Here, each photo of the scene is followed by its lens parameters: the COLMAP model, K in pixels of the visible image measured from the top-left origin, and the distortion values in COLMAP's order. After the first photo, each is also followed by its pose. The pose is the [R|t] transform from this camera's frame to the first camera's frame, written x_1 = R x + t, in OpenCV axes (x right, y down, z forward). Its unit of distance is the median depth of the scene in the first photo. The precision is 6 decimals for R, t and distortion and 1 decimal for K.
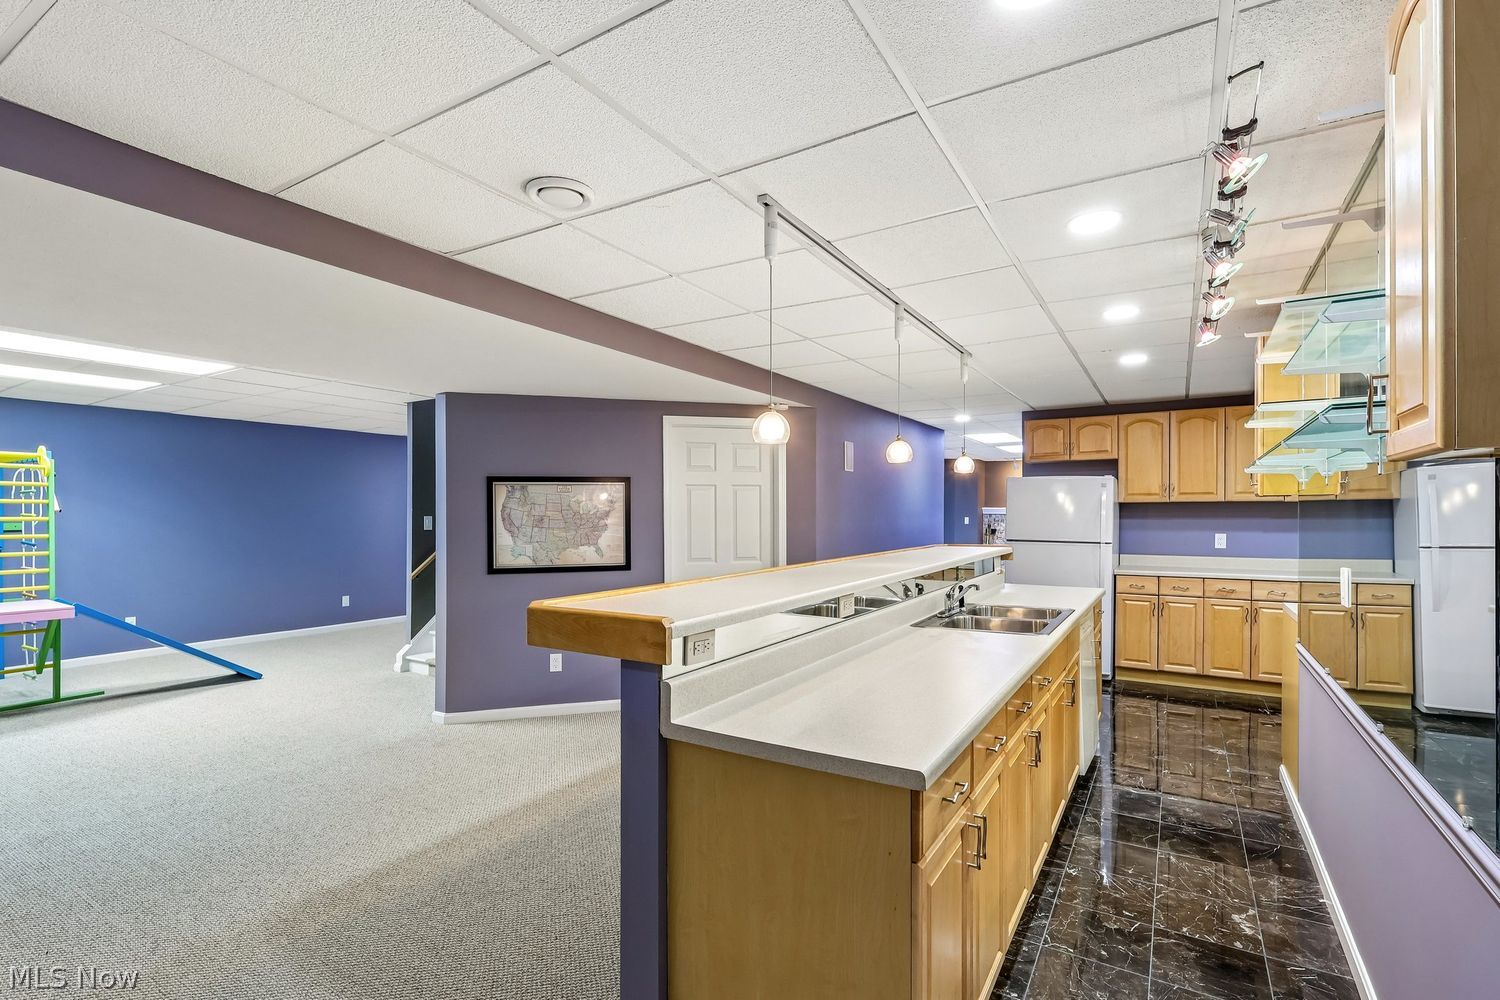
lens RADIAL K [[693.6, 0, 751.8], [0, 693.6, 507.9], [0, 0, 1]] dist [0.000033, 0.000001]
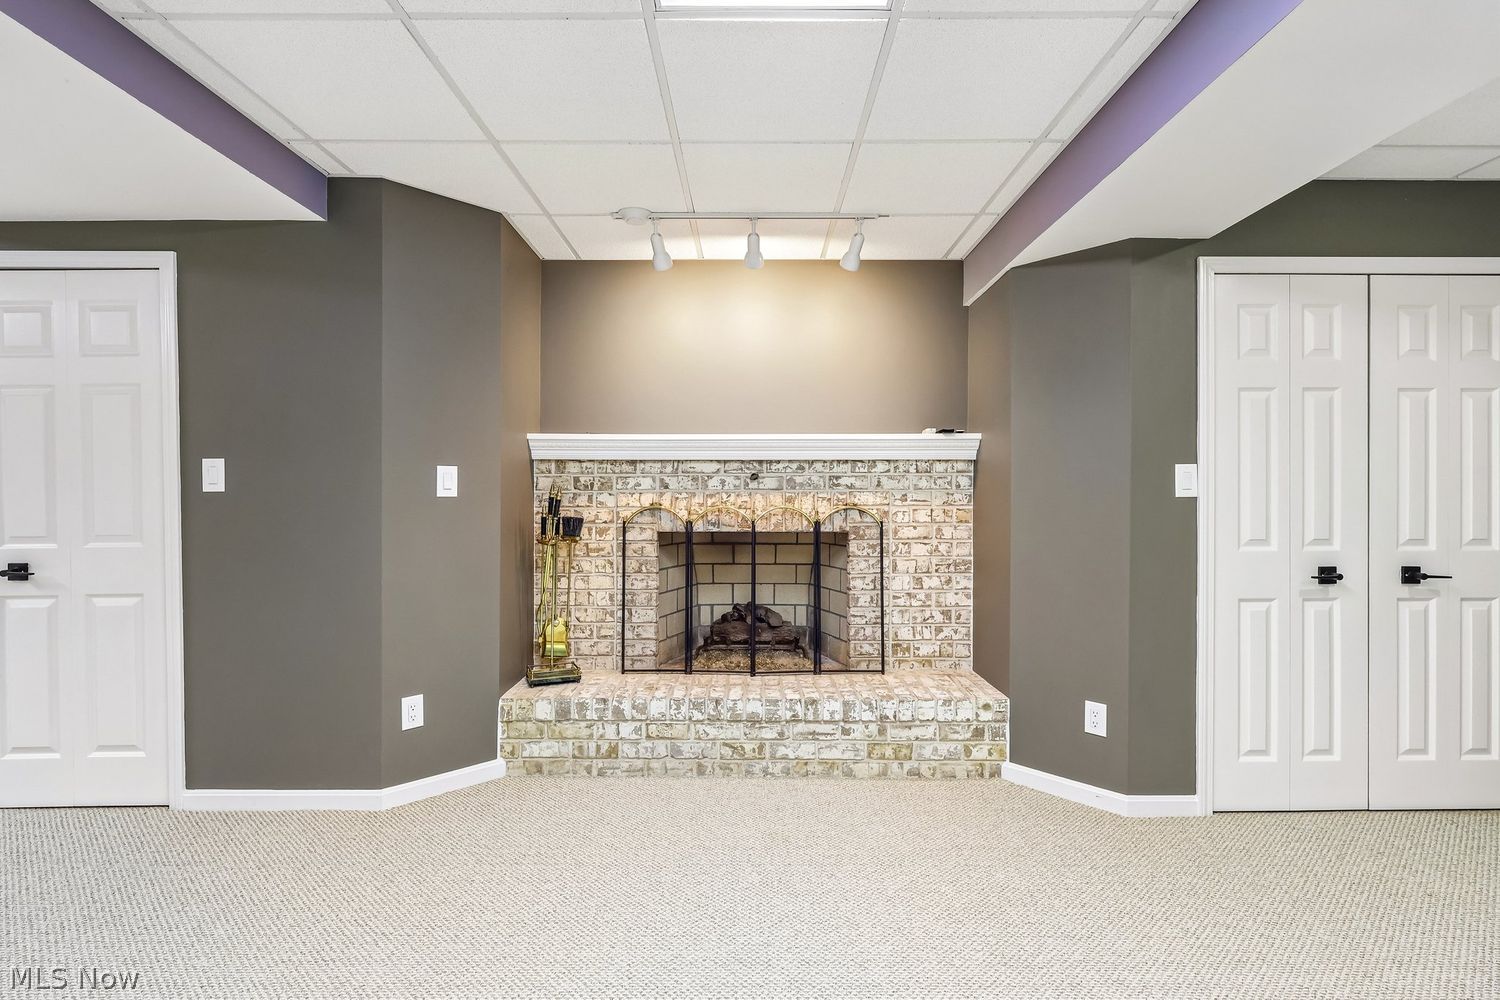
lens RADIAL K [[693.6, 0, 752.1], [0, 693.6, 497.7], [0, 0, 1]] dist [0.000033, 0.000001]
pose [[0.850792, -0.001792, 0.525500, 0.268938], [-0.002407, 0.999970, 0.007308, 0.021058], [-0.525497, -0.007483, 0.850762, 0.743309]]
